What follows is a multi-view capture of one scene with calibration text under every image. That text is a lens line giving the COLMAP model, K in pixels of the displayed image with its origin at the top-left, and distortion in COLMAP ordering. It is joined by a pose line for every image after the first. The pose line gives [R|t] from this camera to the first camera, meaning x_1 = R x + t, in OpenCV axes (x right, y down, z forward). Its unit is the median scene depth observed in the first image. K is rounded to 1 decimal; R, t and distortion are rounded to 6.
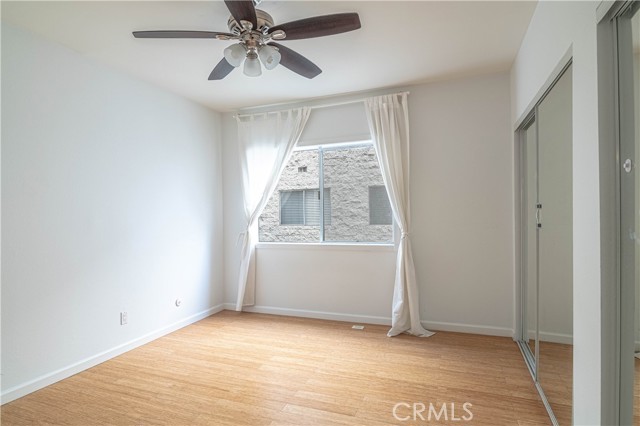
lens RADIAL K [[372.9, 0, 320.0], [0, 372.9, 213.0], [0, 0, 1]] dist [0.001353, -0.000271]
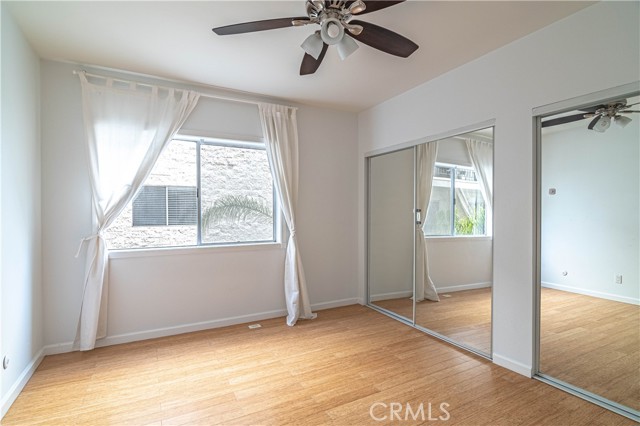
lens RADIAL K [[326.1, 0, 320.0], [0, 326.1, 213.0], [0, 0, 1]] dist [-0.004034, -0.001720]
pose [[0.626945, 0.014950, 0.778920, -0.488174], [-0.009059, 0.999888, -0.011899, 0.008584], [-0.779011, 0.000404, 0.627010, 0.315215]]
